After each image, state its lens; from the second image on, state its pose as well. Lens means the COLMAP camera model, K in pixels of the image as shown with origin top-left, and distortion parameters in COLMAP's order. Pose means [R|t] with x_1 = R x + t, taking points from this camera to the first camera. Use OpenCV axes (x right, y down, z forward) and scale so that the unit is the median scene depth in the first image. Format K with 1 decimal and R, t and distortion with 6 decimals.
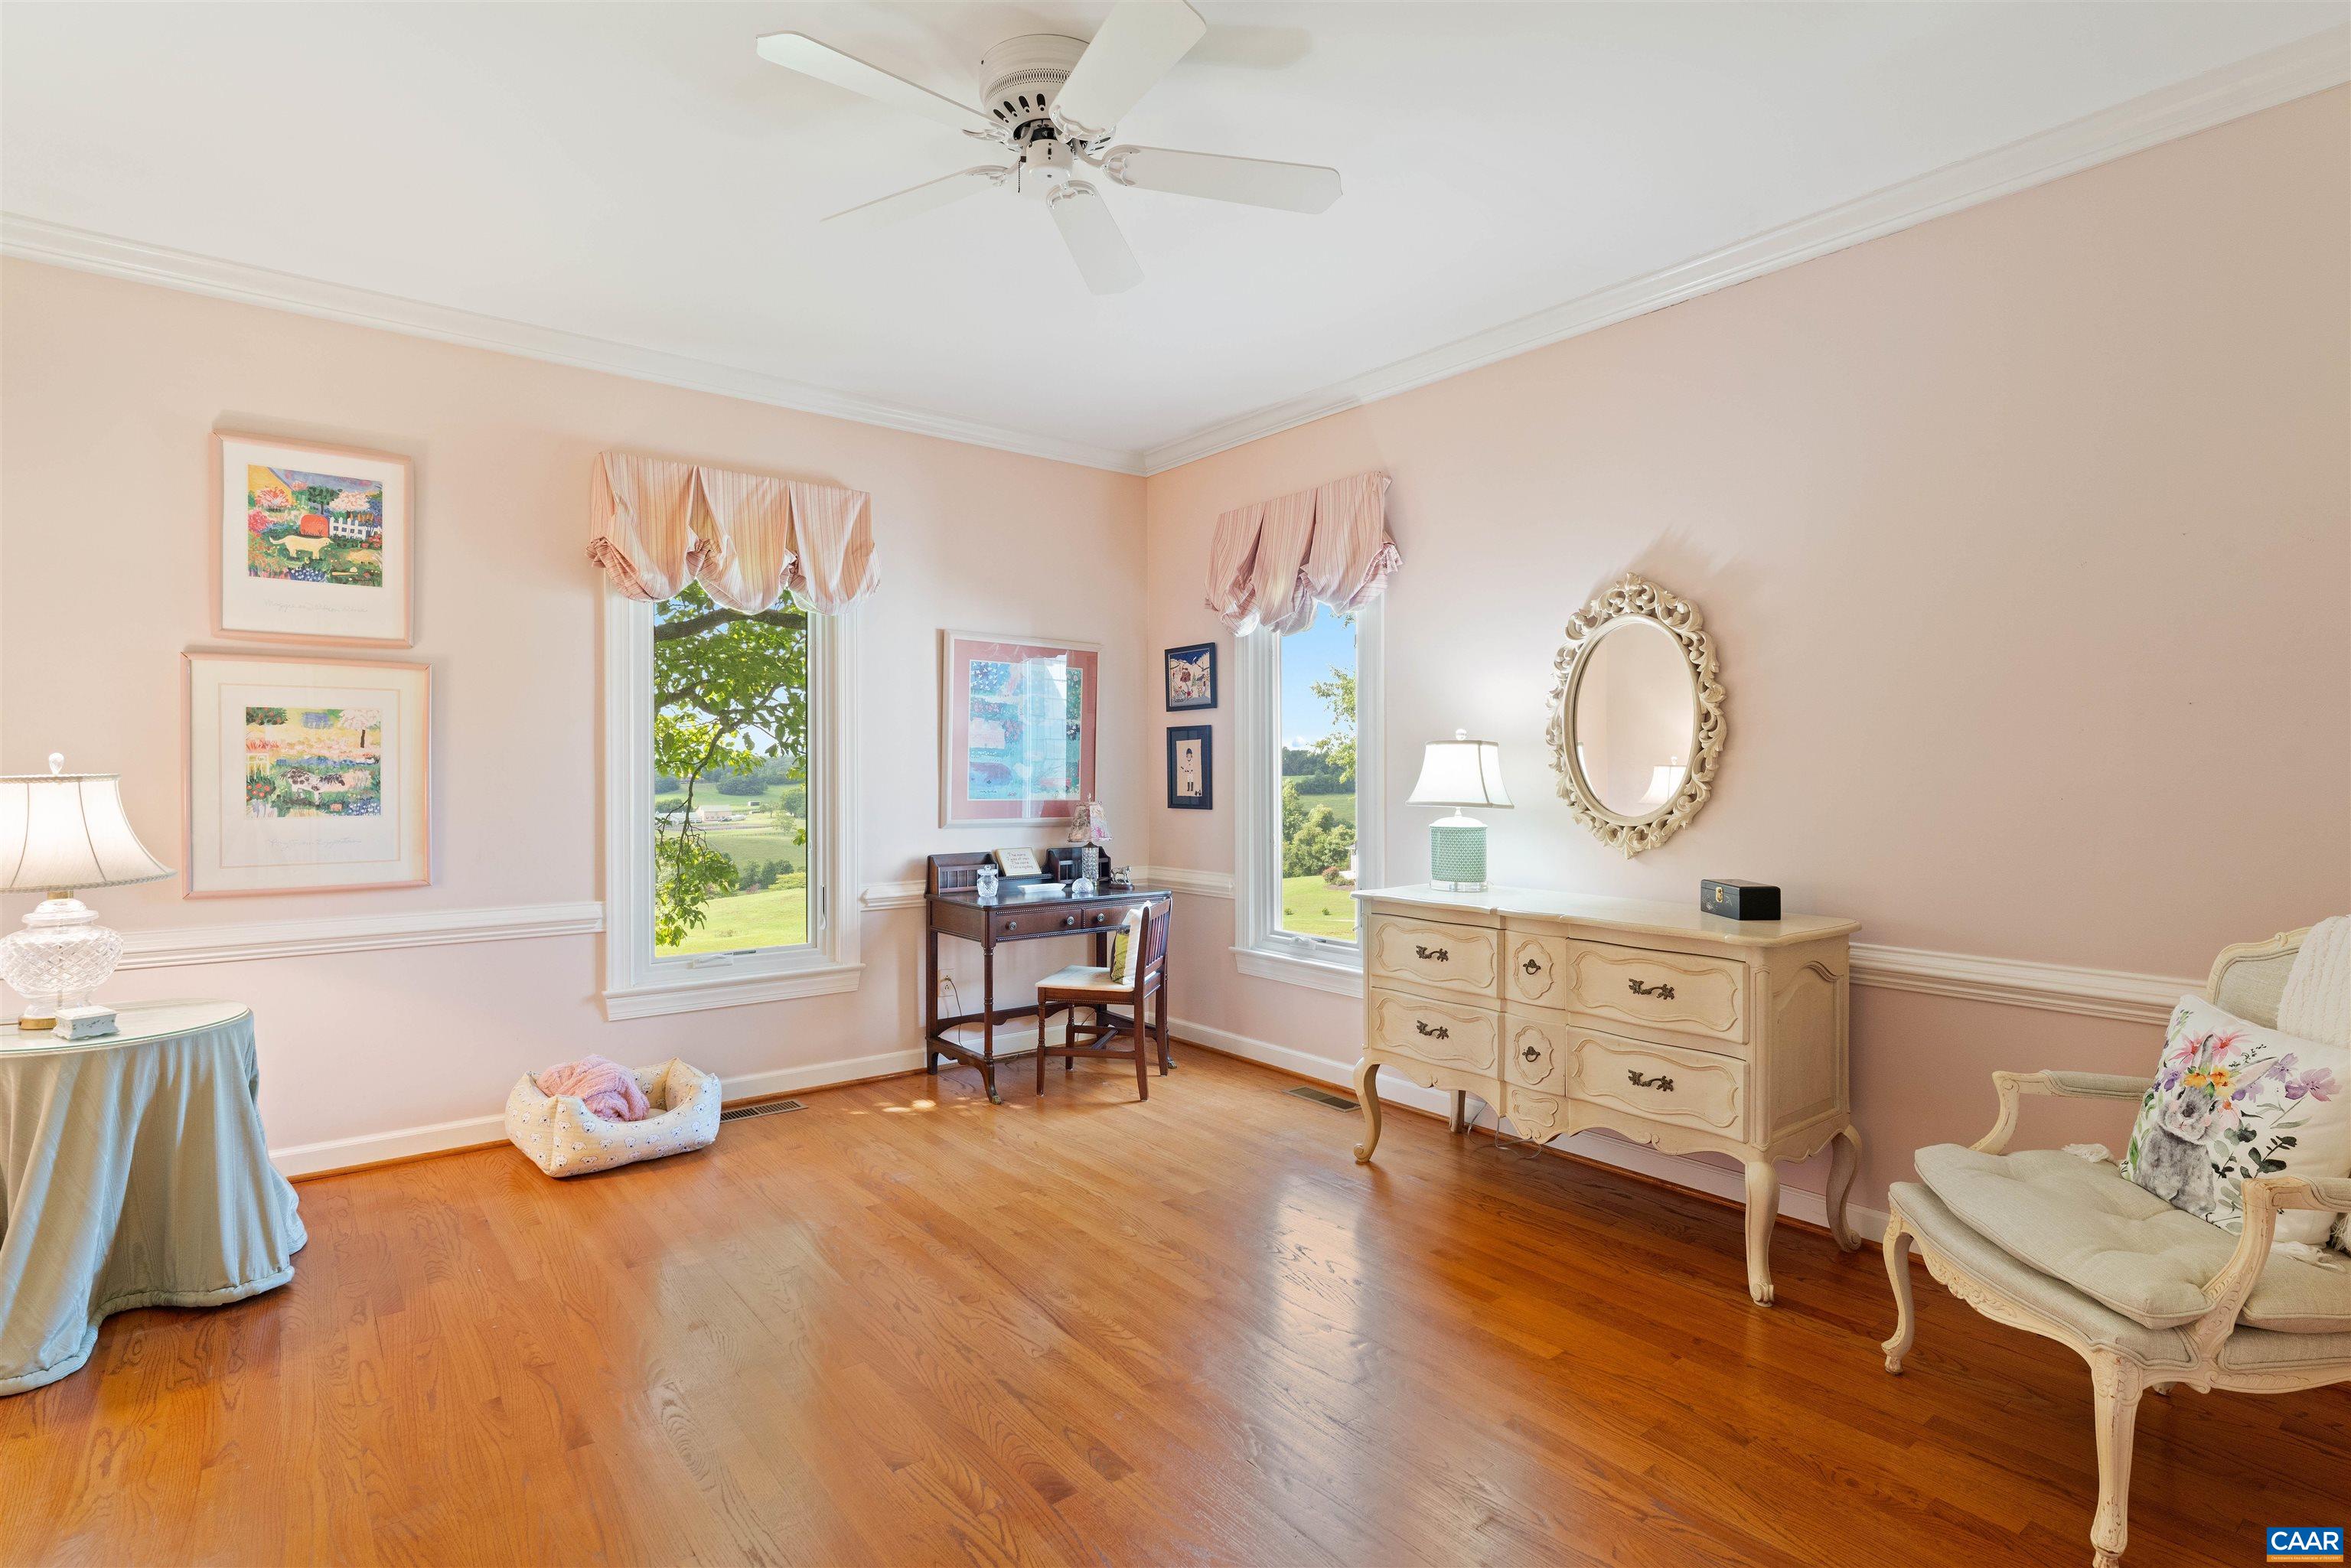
lens RADIAL K [[1153.8, 0, 1175.5], [0, 1153.8, 784.0], [0, 0, 1]] dist [-0.000195, -0.000107]
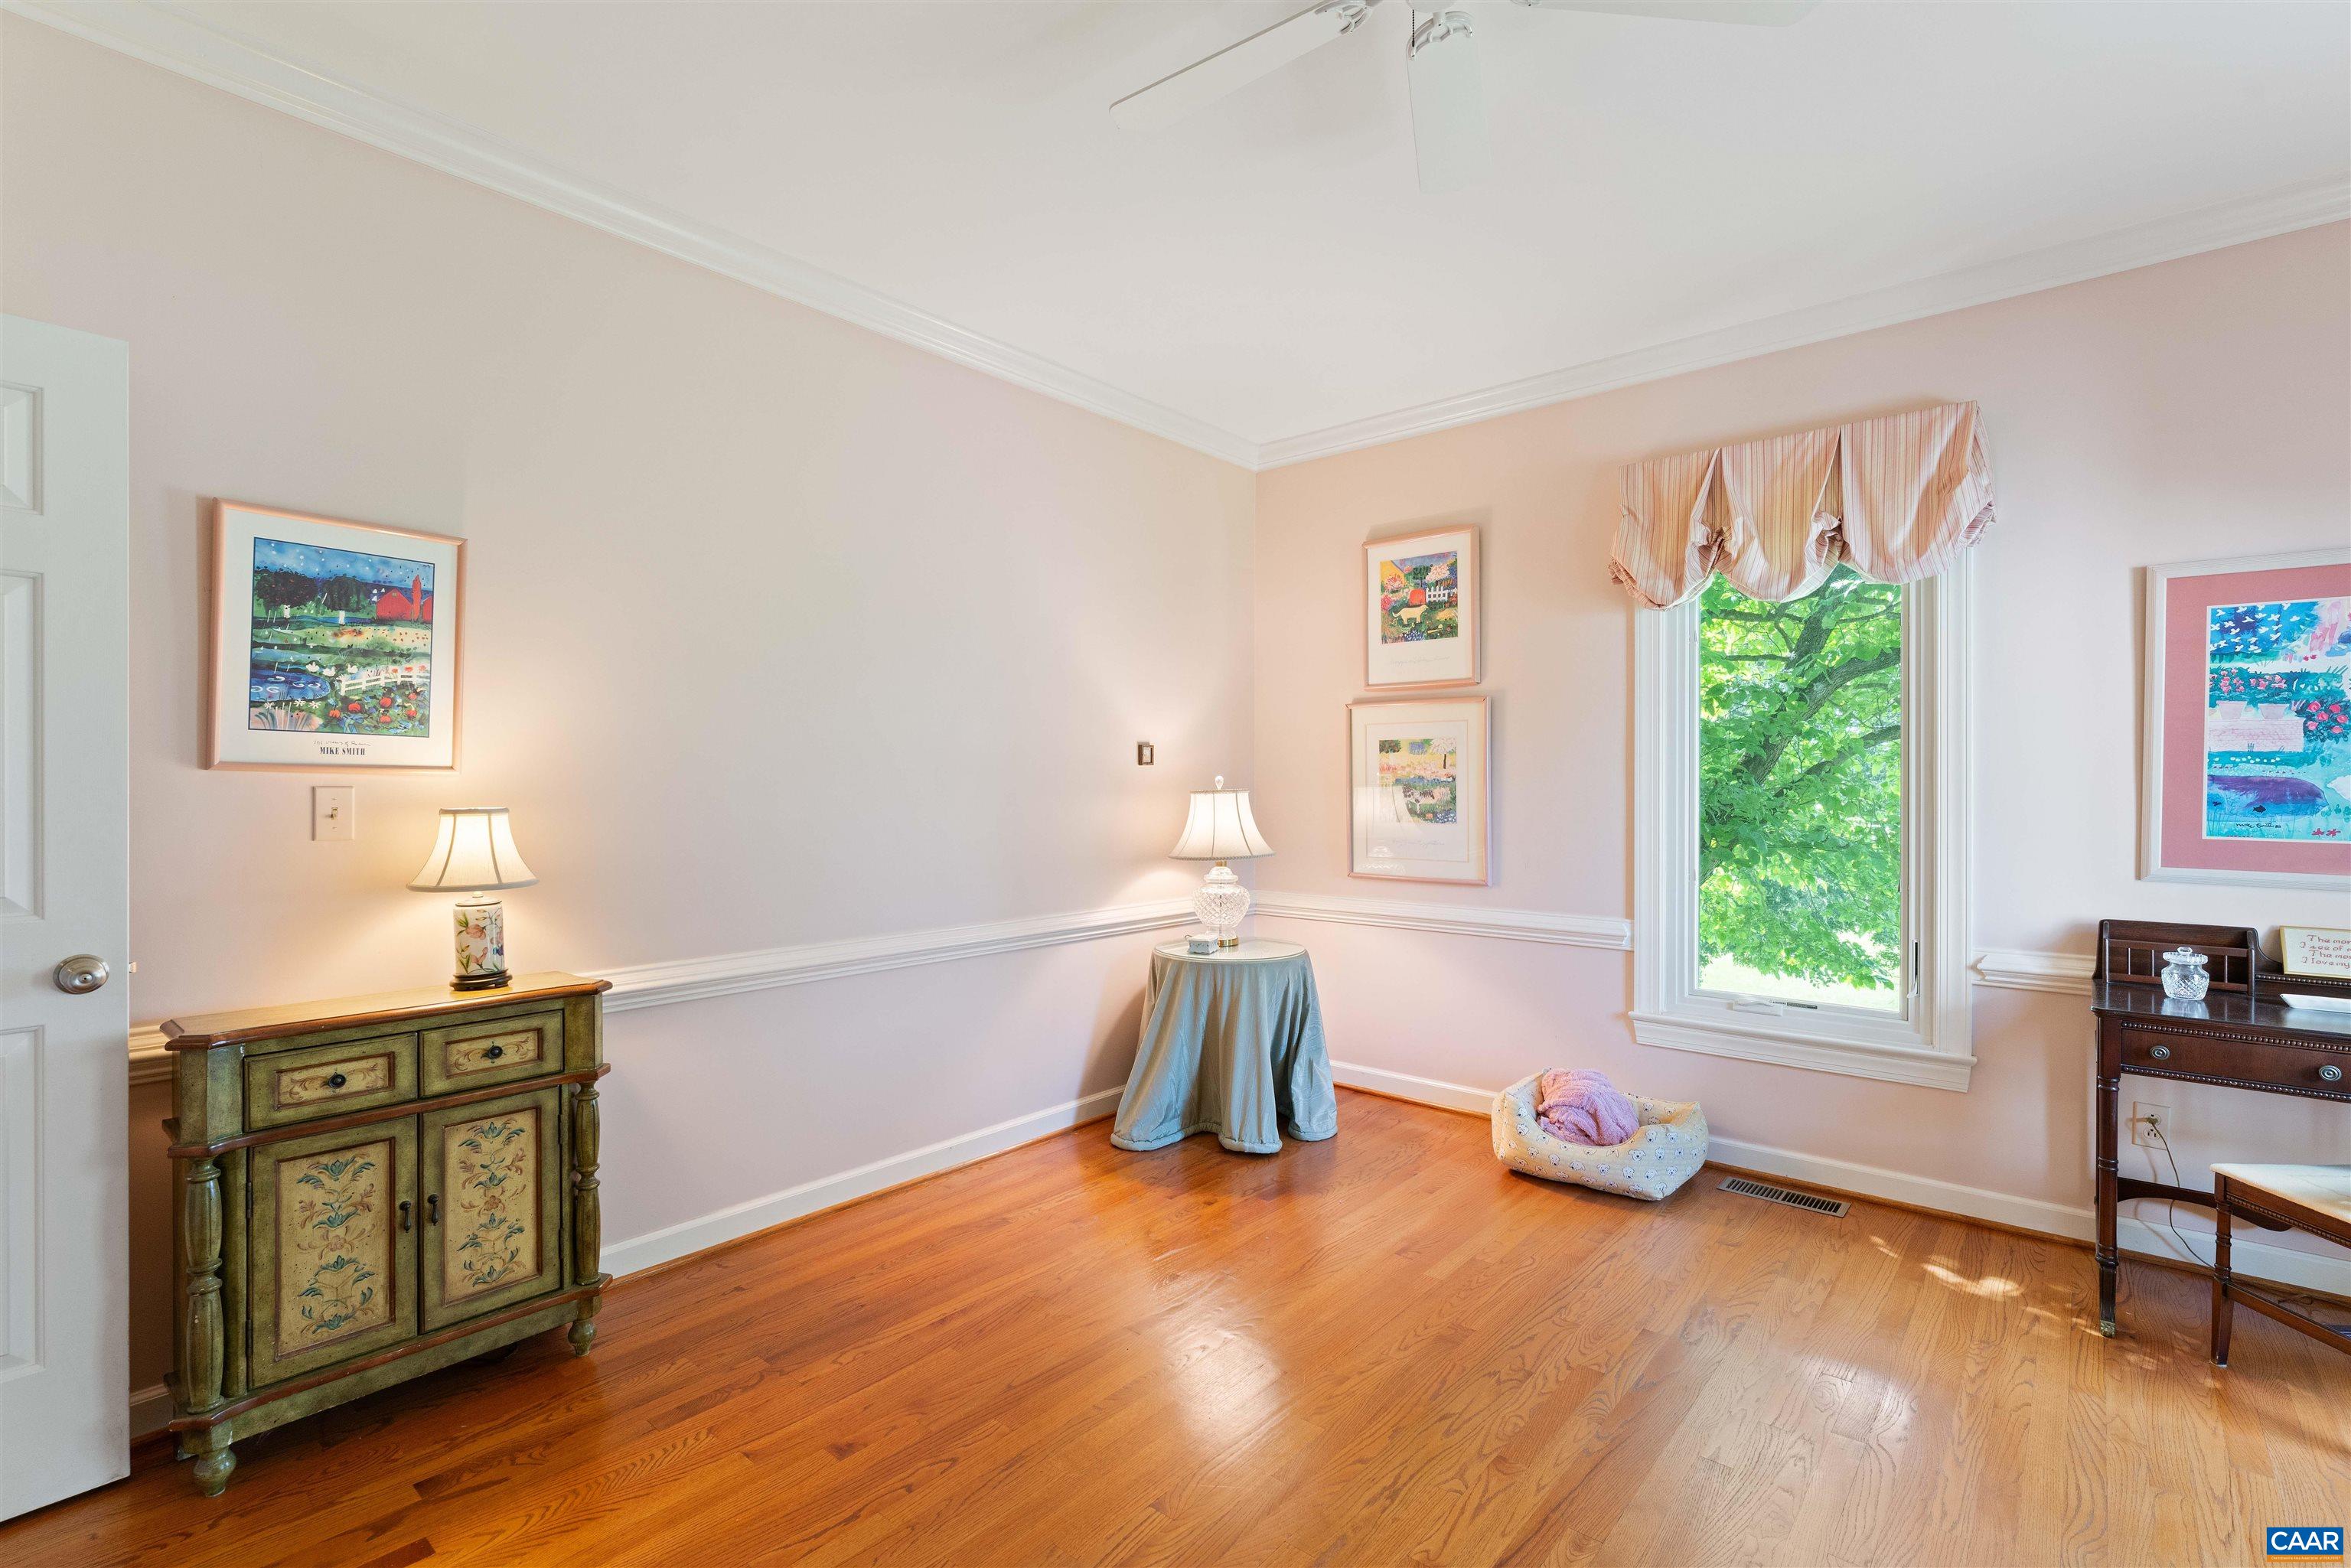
lens RADIAL K [[1103.1, 0, 1175.5], [0, 1103.1, 784.0], [0, 0, 1]] dist [-0.000829, 0.000029]
pose [[0.180711, -0.001032, -0.983536, 0.404846], [-0.013553, 0.999902, -0.003540, -0.006865], [0.983443, 0.013969, 0.180679, 0.498188]]
